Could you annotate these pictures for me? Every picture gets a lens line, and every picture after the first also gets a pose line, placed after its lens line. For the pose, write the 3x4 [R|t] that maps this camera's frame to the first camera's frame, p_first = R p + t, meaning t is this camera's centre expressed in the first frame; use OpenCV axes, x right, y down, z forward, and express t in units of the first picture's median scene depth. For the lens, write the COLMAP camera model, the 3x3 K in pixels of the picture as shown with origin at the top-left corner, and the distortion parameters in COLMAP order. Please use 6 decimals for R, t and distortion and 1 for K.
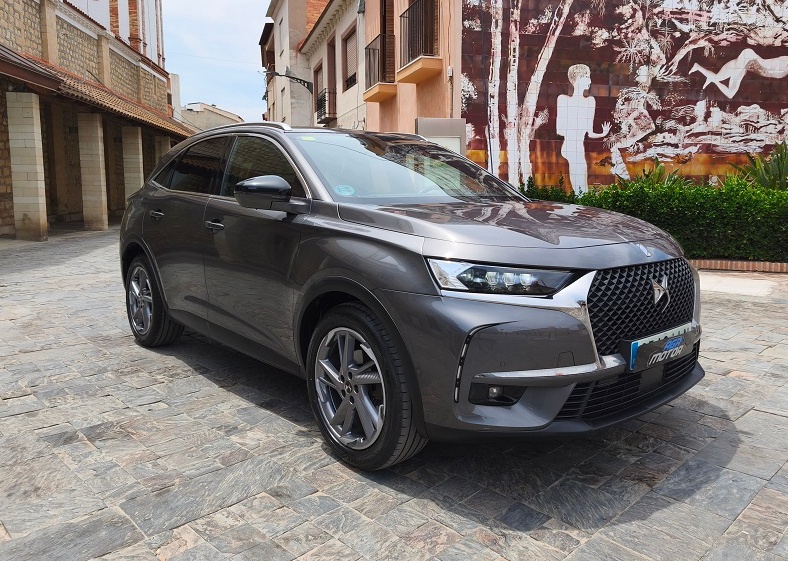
lens RADIAL K [[590.7, 0, 427.7], [0, 590.7, 250.3], [0, 0, 1]] dist [0.097057, -0.084831]
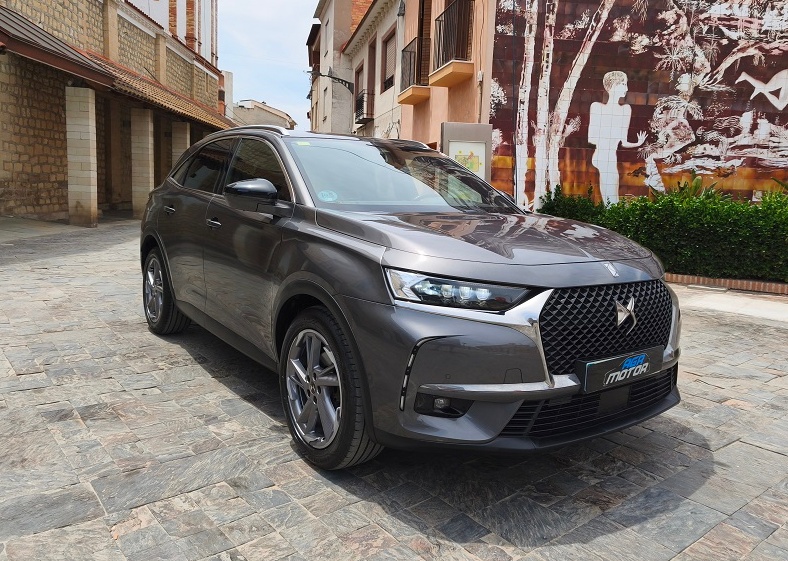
lens RADIAL K [[590.7, 0, 407.1], [0, 590.7, 254.3], [0, 0, 1]] dist [0.097057, -0.084831]
pose [[0.993726, 0.050592, -0.099745, 0.028308], [-0.050152, 0.998718, 0.006914, -0.003810], [0.099967, -0.001868, 0.994989, -0.002625]]
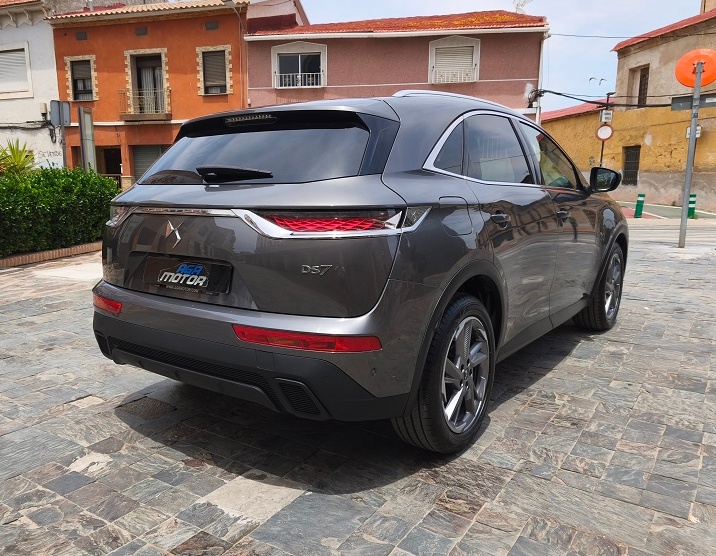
lens RADIAL K [[588.6, 0, 293.6], [0, 588.6, 296.7], [0, 0, 1]] dist [0.088819, -0.068786]
pose [[-0.147637, -0.190318, 0.970558, -0.418737], [0.111944, 0.971790, 0.207588, -0.054554], [-0.982686, 0.139296, -0.122168, 0.513279]]
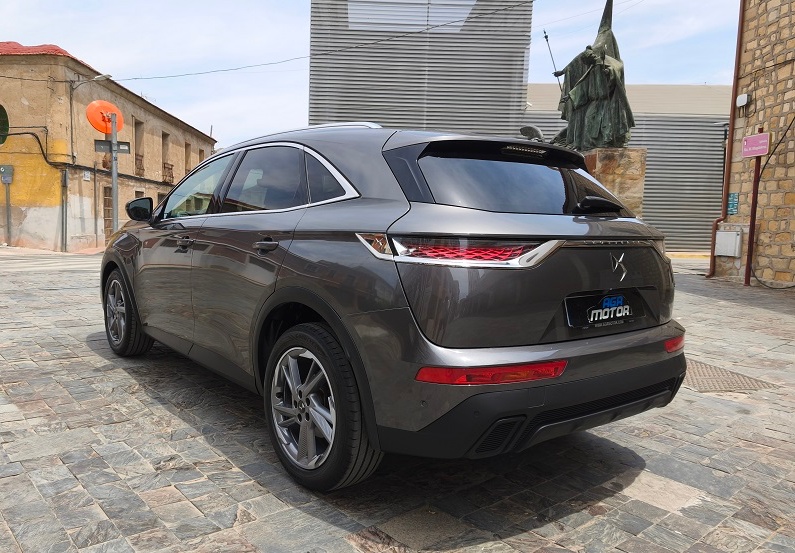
lens RADIAL K [[591.7, 0, 339.5], [0, 591.7, 285.0], [0, 0, 1]] dist [0.089251, -0.078954]
pose [[-0.992613, -0.043191, 0.113377, -0.118271], [-0.018503, 0.977446, 0.210372, -0.073077], [-0.119906, 0.206720, -0.971025, 0.748281]]
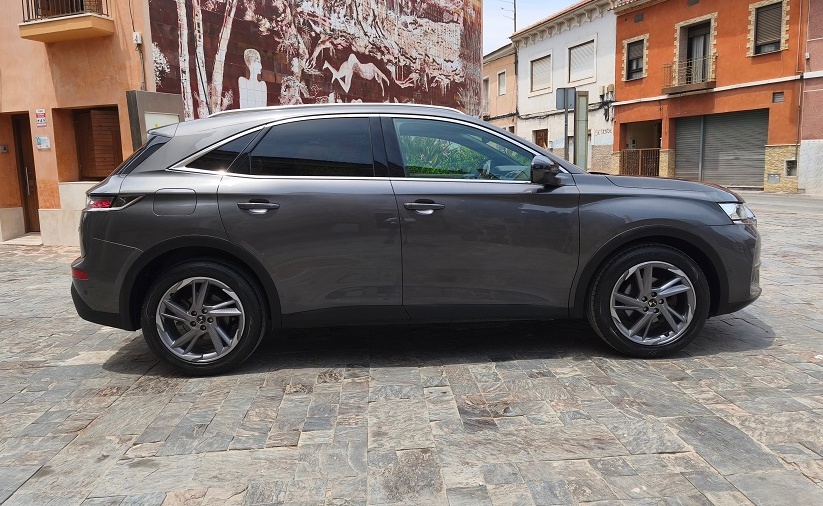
lens RADIAL K [[587.6, 0, 417.7], [0, 587.6, 238.4], [0, 0, 1]] dist [0.065517, -0.032301]
pose [[0.653823, -0.118002, 0.747389, -0.359731], [0.107969, 0.992206, 0.062202, -0.016929], [-0.748904, 0.040026, 0.661468, 0.111885]]
